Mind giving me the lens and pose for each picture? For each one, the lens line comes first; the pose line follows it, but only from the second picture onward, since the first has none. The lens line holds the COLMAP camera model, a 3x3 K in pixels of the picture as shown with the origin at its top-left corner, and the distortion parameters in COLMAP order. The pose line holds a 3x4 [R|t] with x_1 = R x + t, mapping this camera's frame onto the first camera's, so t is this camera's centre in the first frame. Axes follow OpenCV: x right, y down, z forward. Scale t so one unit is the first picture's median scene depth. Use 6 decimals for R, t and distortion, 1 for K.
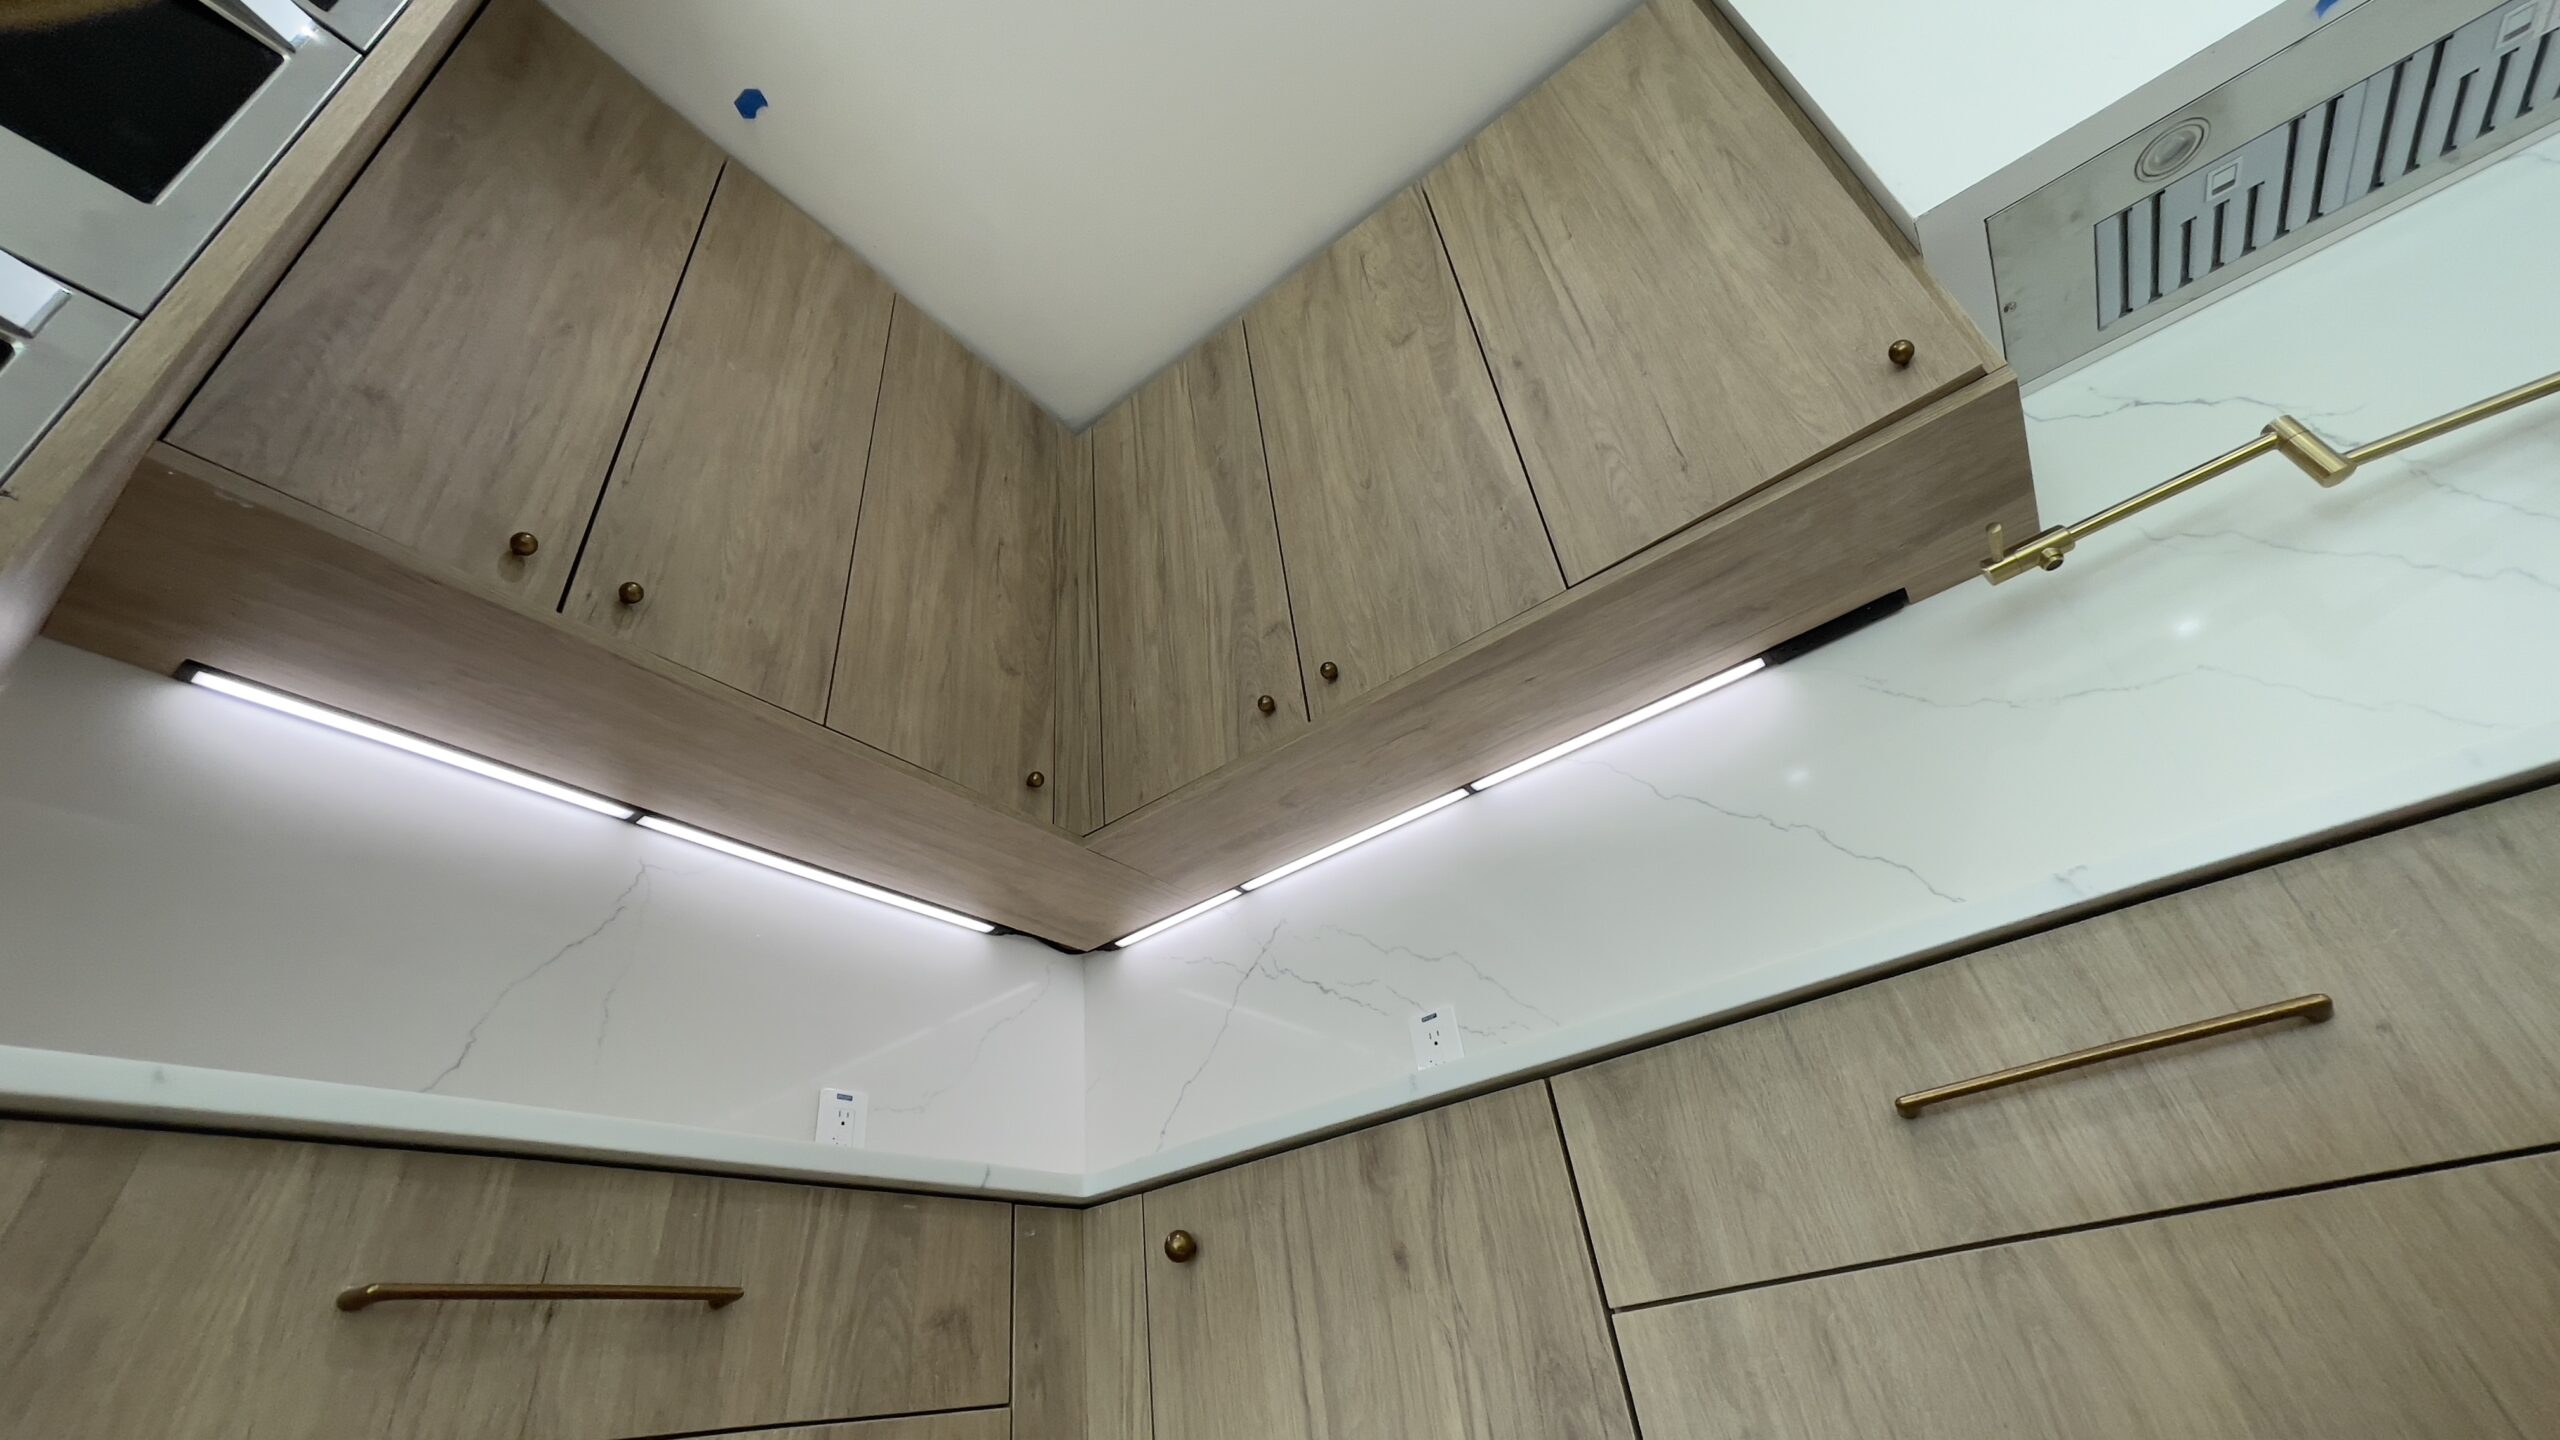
lens RADIAL K [[1027.7, 0, 1264.9], [0, 1027.7, 729.0], [0, 0, 1]] dist [-0.013233, 0.000009]
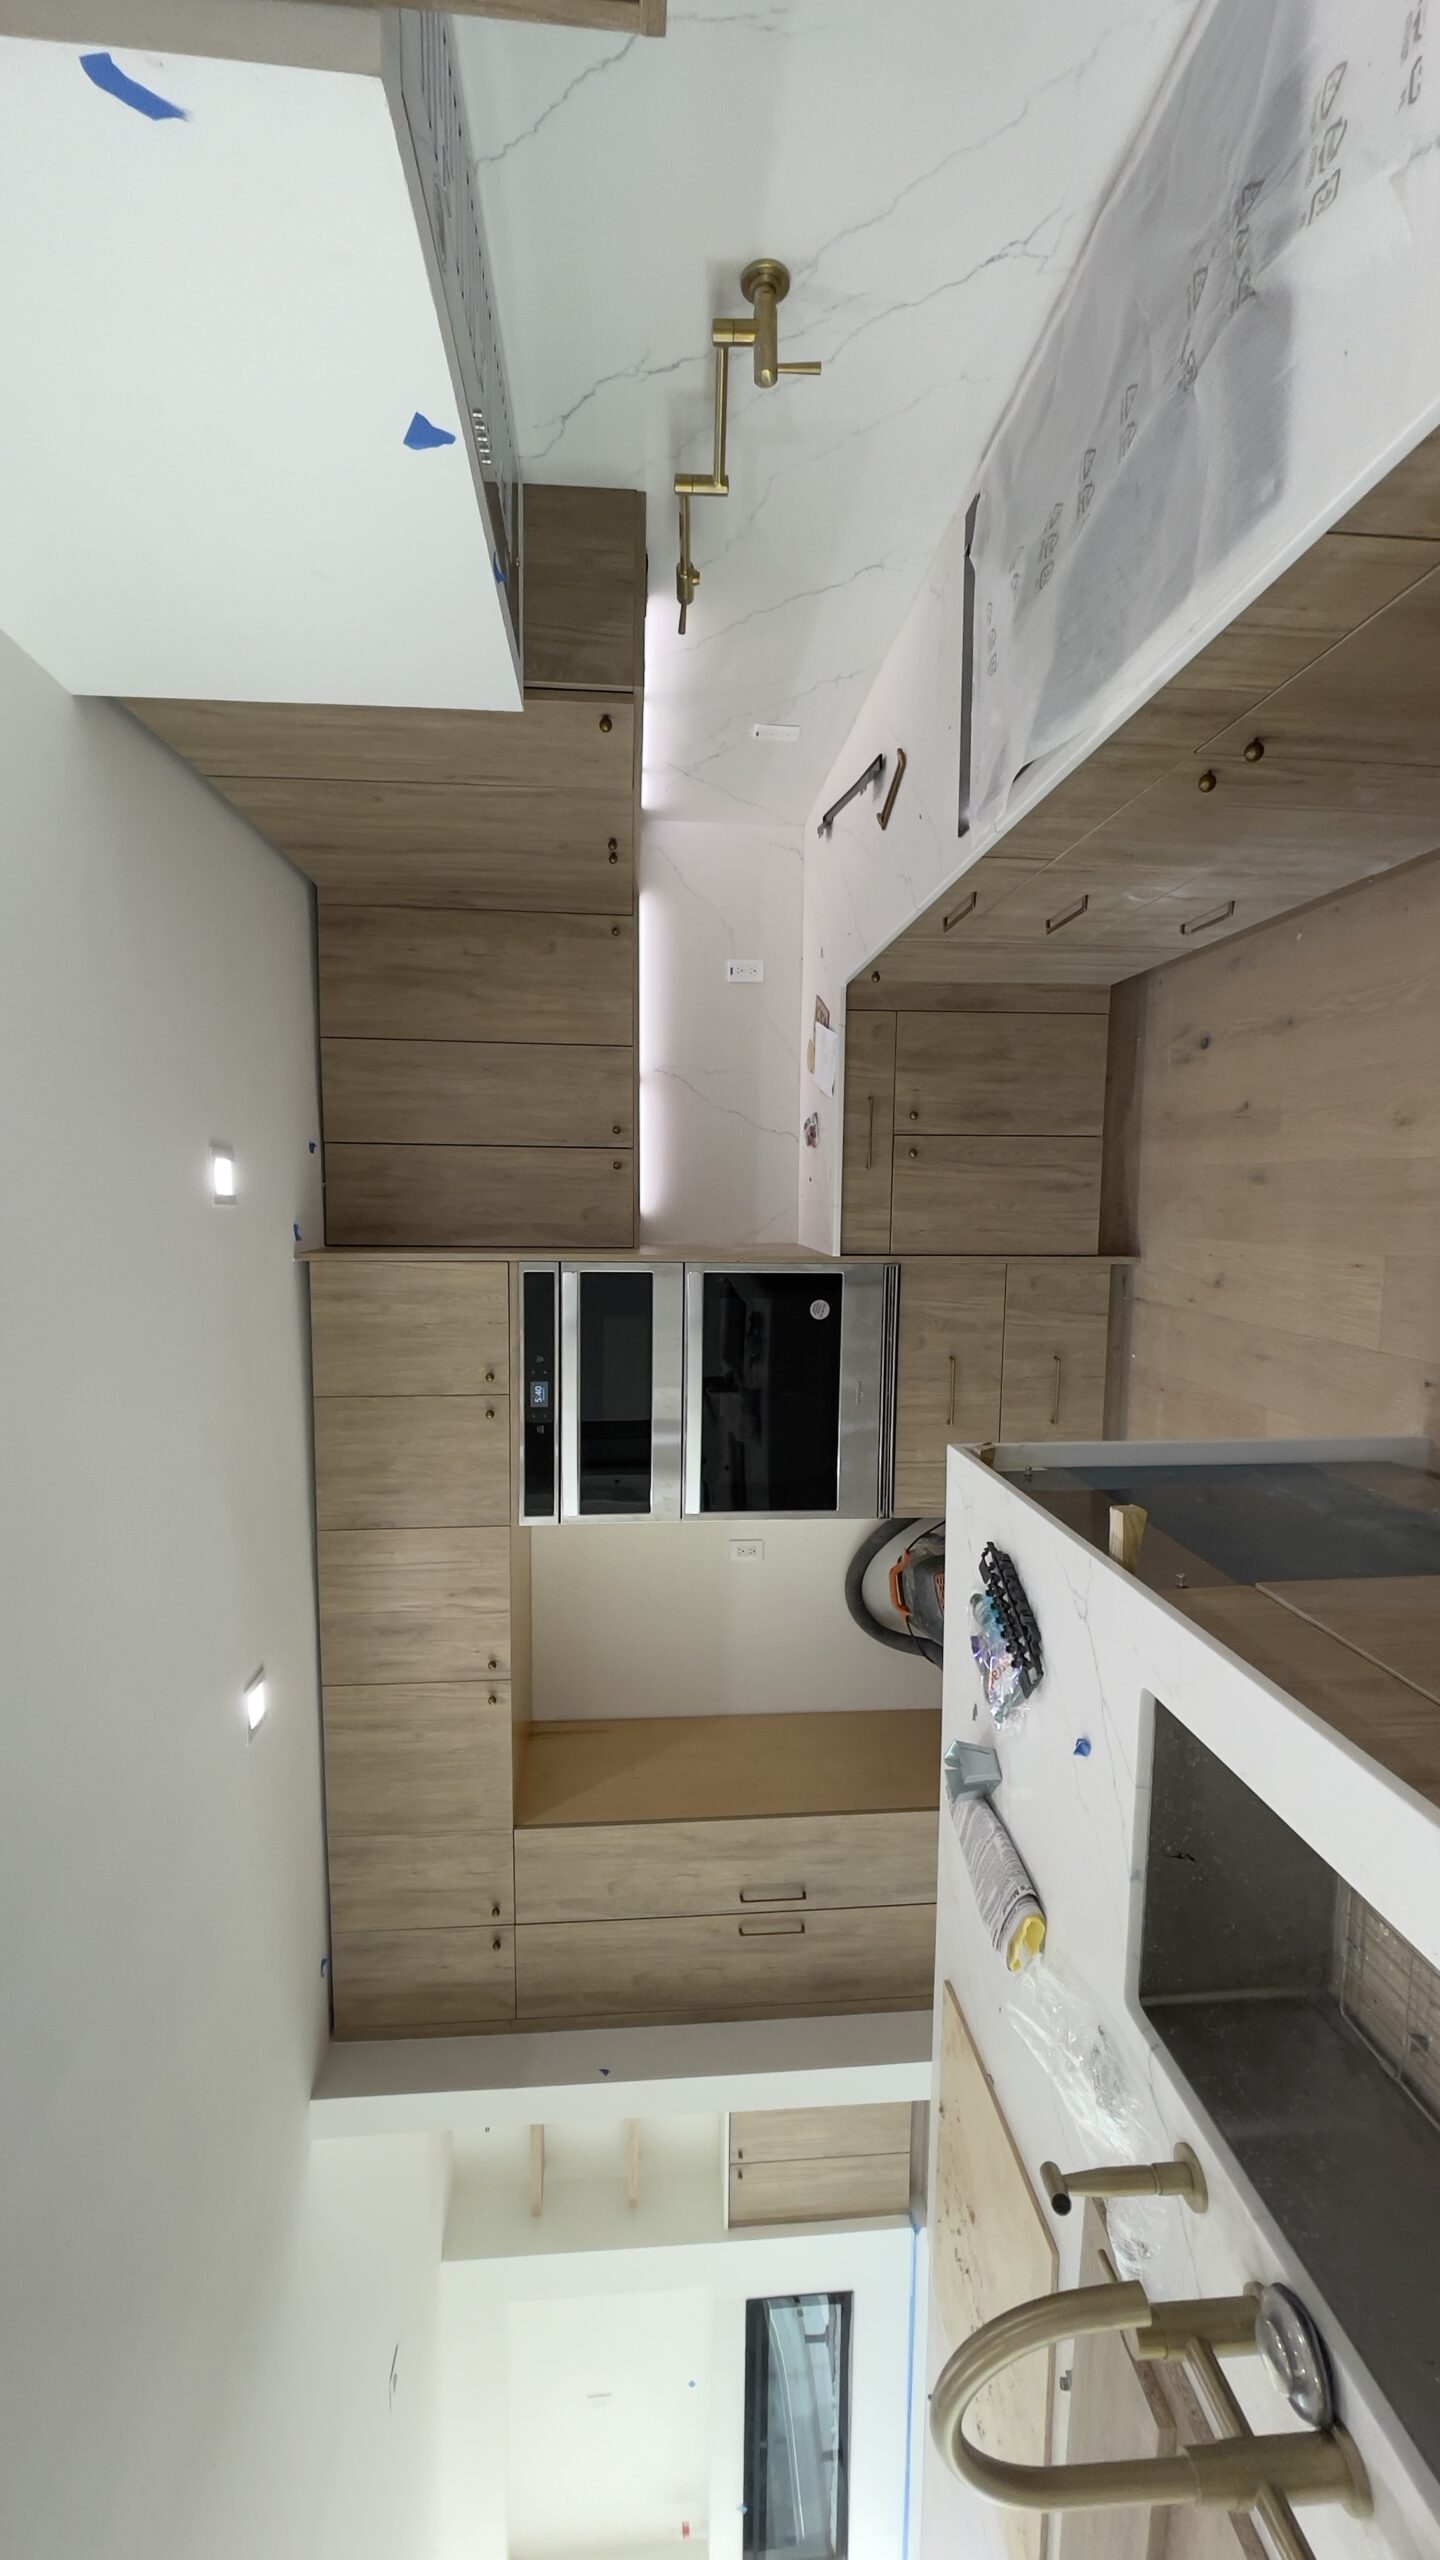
lens RADIAL K [[1027.7, 0, 722.8], [0, 1027.7, 1303.6], [0, 0, 1]] dist [-0.013233, 0.000009]
pose [[0.191371, -0.509727, -0.838782, 1.043952], [0.786541, -0.431560, 0.441711, -0.911166], [-0.587137, -0.744267, 0.318333, -0.281902]]
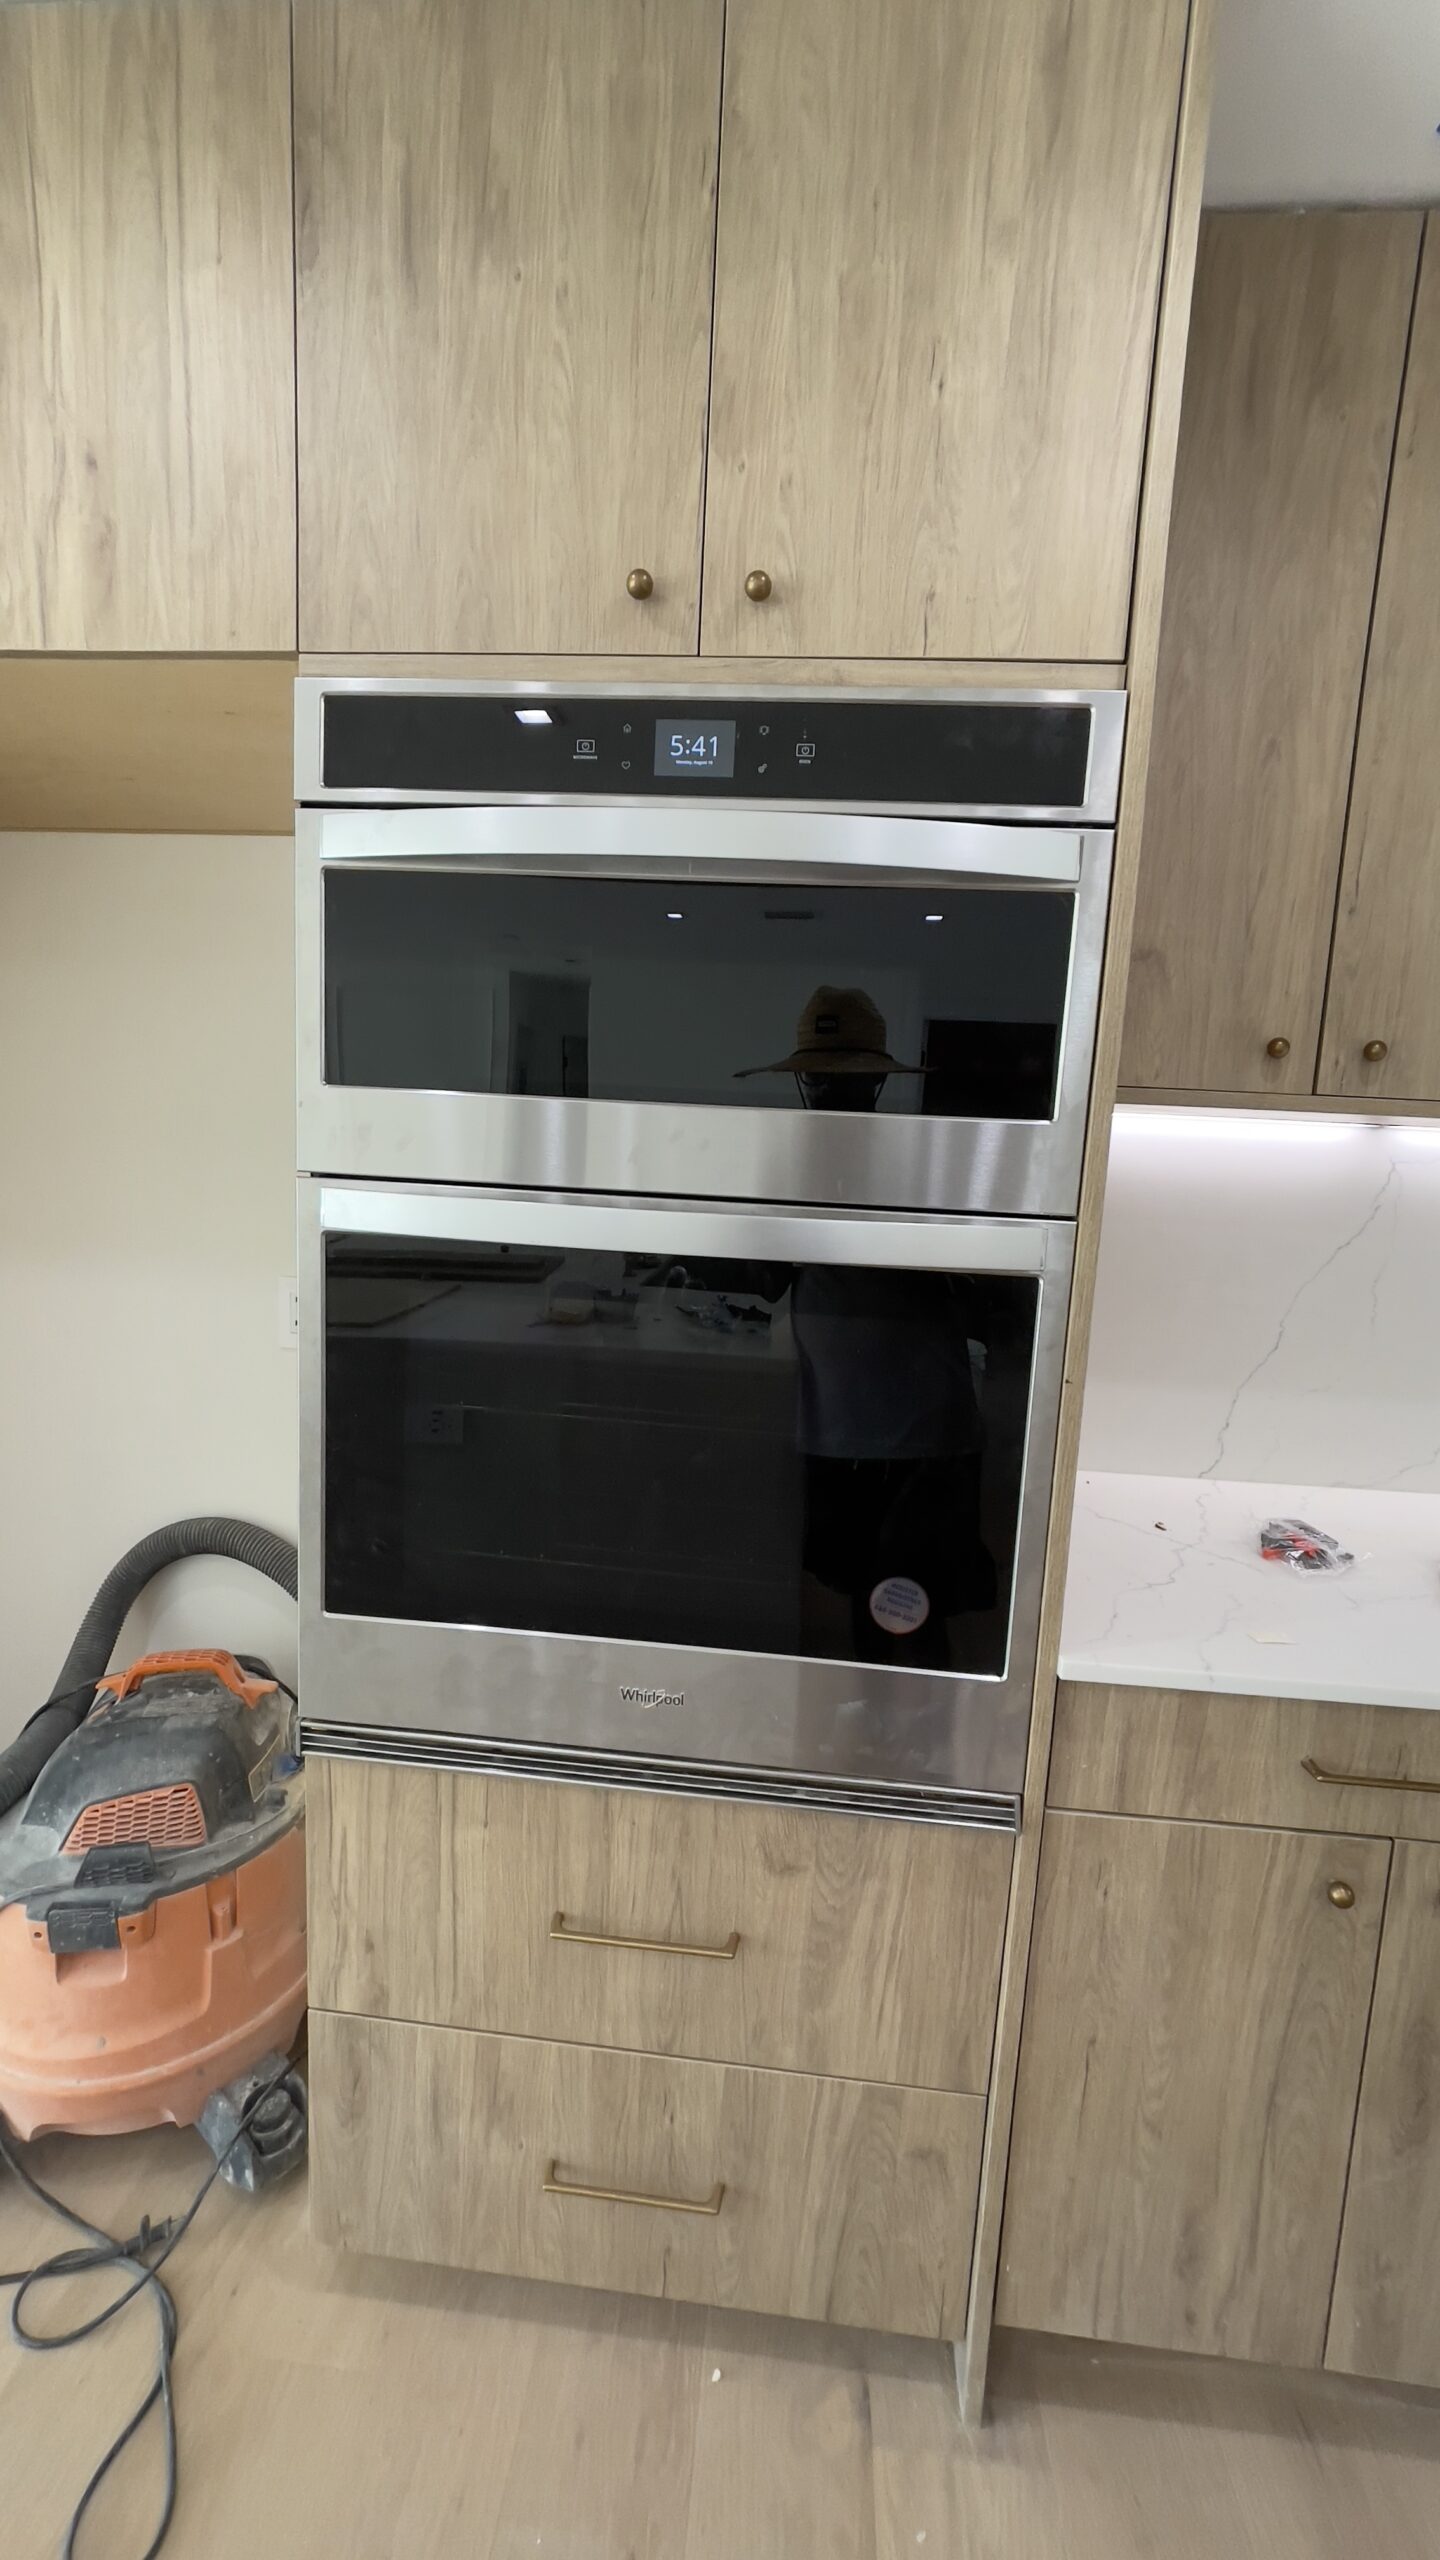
lens RADIAL K [[1027.7, 0, 721.3], [0, 1027.7, 1267.5], [0, 0, 1]] dist [-0.013233, 0.000009]
pose [[0.510284, 0.241850, -0.825300, -0.027421], [0.389597, 0.790516, 0.472545, -0.484236], [0.766697, -0.562667, 0.309163, 0.022276]]
